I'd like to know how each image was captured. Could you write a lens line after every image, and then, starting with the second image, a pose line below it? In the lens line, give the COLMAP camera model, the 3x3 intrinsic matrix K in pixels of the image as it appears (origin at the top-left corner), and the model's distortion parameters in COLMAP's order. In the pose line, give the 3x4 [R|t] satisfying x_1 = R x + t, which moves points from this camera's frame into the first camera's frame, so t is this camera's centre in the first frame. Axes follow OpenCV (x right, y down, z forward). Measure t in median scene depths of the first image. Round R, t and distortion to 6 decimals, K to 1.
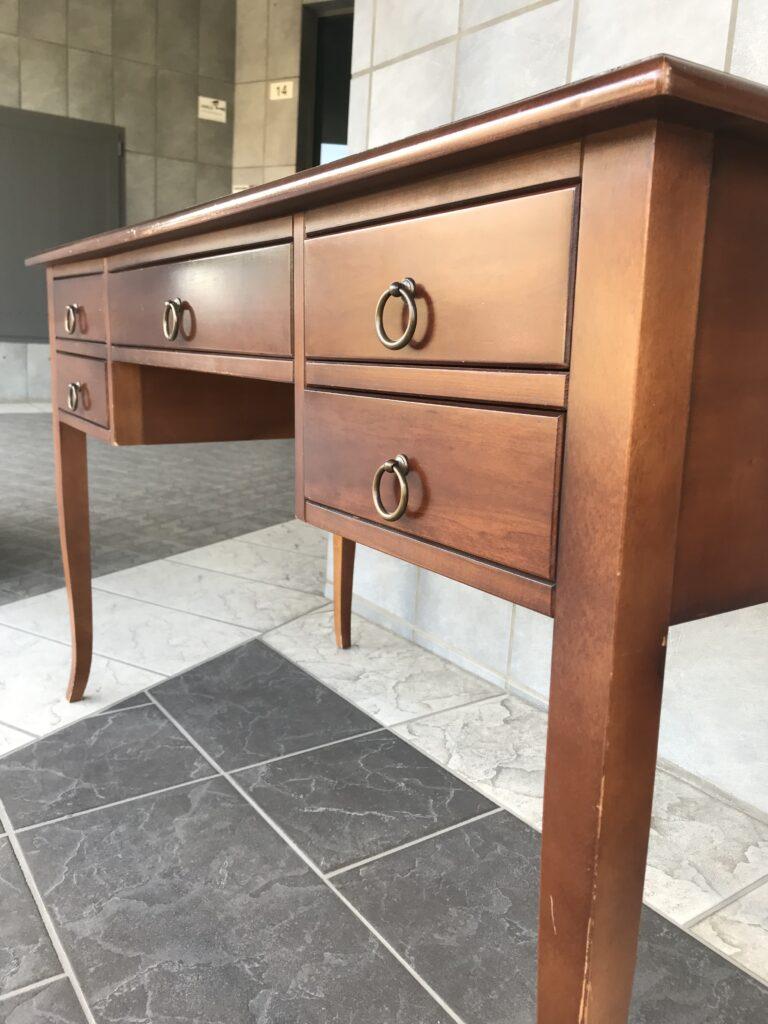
lens RADIAL K [[847.6, 0, 388.7], [0, 847.6, 509.2], [0, 0, 1]] dist [0.025149, -0.039962]
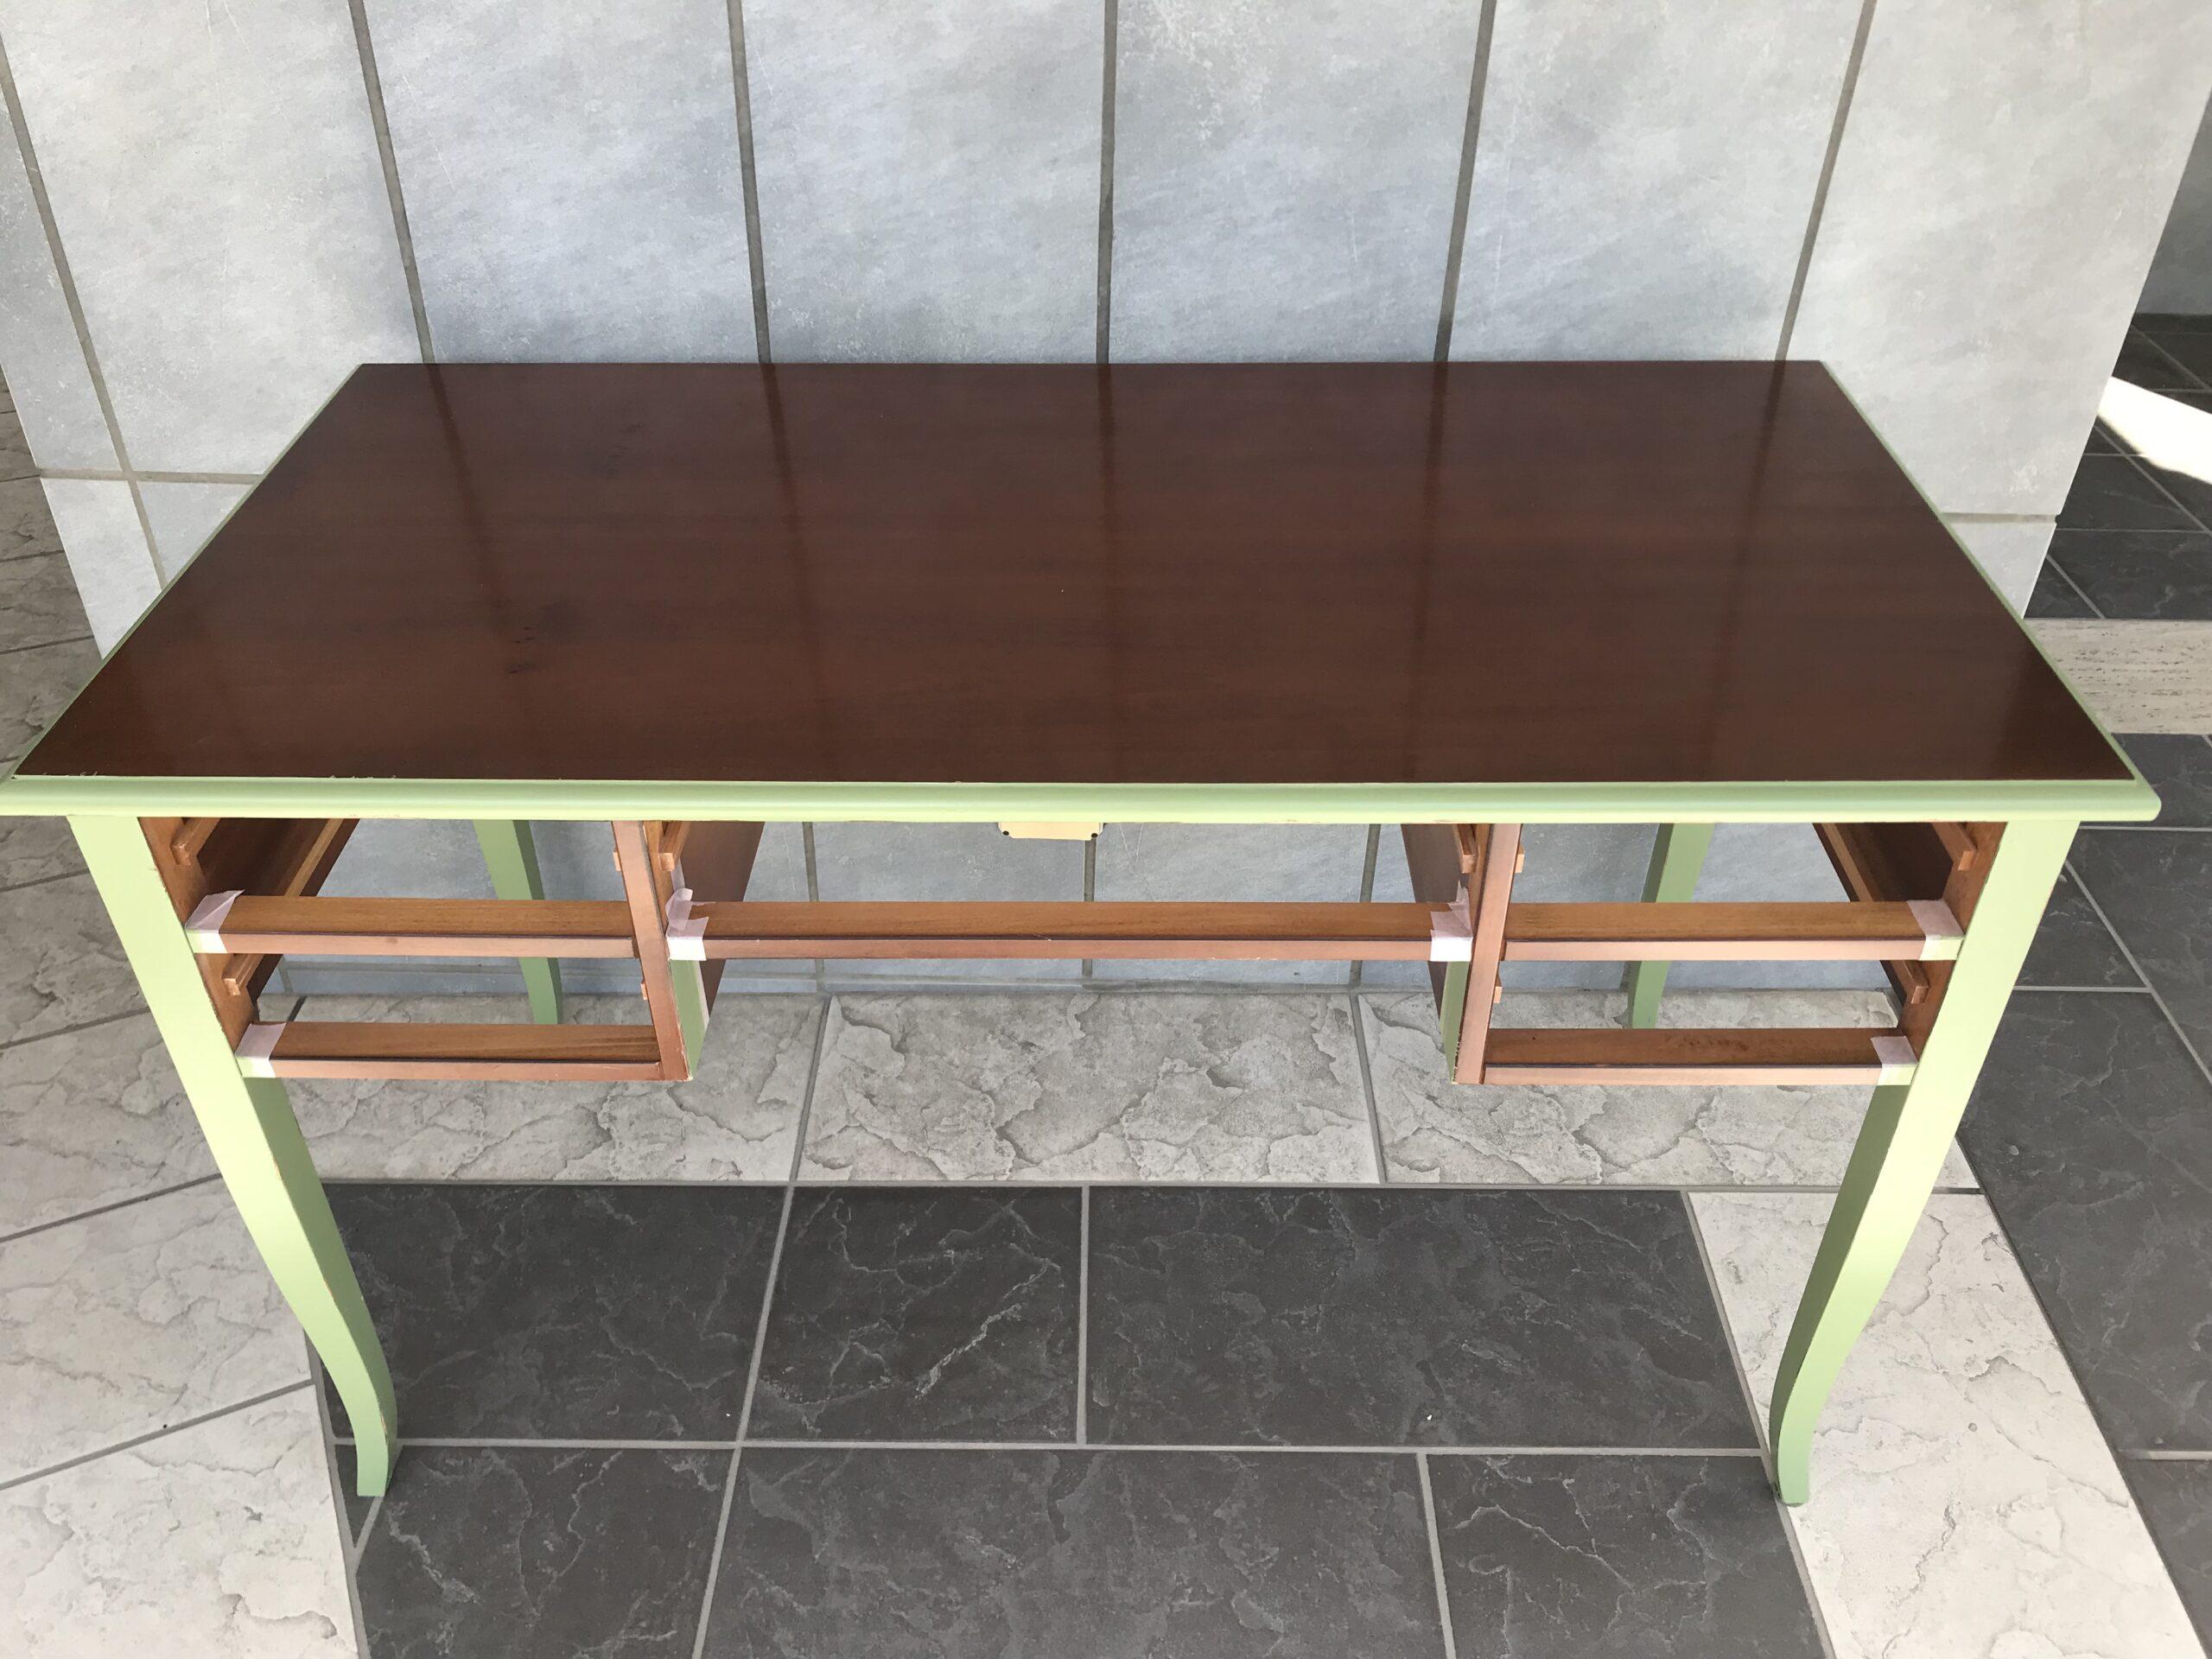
lens RADIAL K [[1830.9, 0, 1103.8], [0, 1830.9, 796.2], [0, 0, 1]] dist [0.025149, -0.039962]
pose [[0.572280, -0.510490, 0.641791, -0.638340], [0.179278, 0.841567, 0.509534, -0.663718], [-0.800222, -0.176537, 0.573132, 0.162703]]
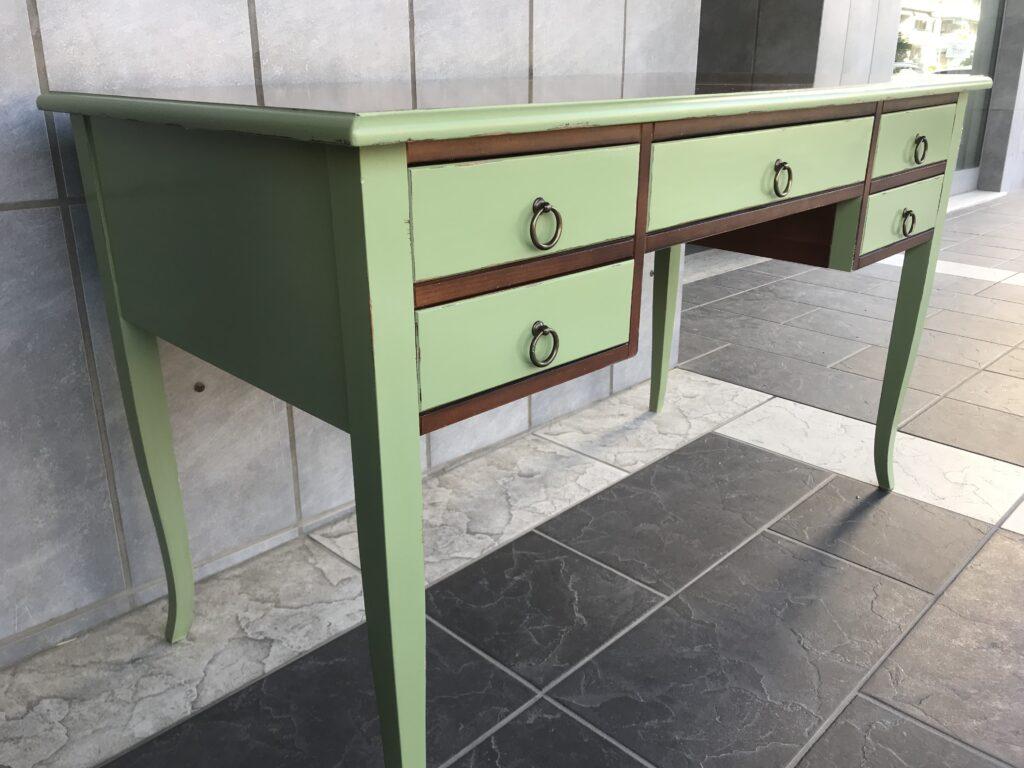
lens RADIAL K [[847.6, 0, 510.5], [0, 847.6, 369.5], [0, 0, 1]] dist [0.025149, -0.039962]
pose [[-0.195092, -0.365721, 0.910048, -0.888726], [0.187623, 0.896824, 0.400629, -0.364171], [-0.962672, 0.248906, -0.106345, 1.055913]]
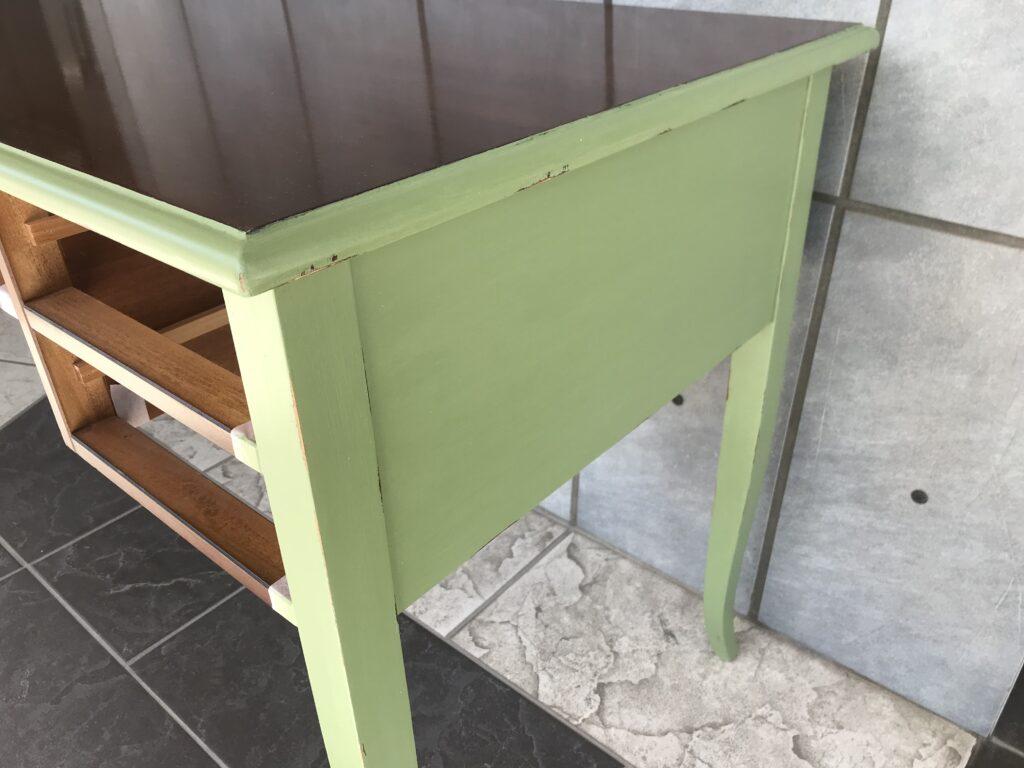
lens RADIAL K [[847.6, 0, 524.1], [0, 847.6, 377.2], [0, 0, 1]] dist [0.025149, -0.039962]
pose [[0.962859, -0.175820, 0.204913, 0.208009], [0.097571, 0.934216, 0.343105, -0.187585], [-0.251758, -0.310368, 0.916673, -0.000943]]
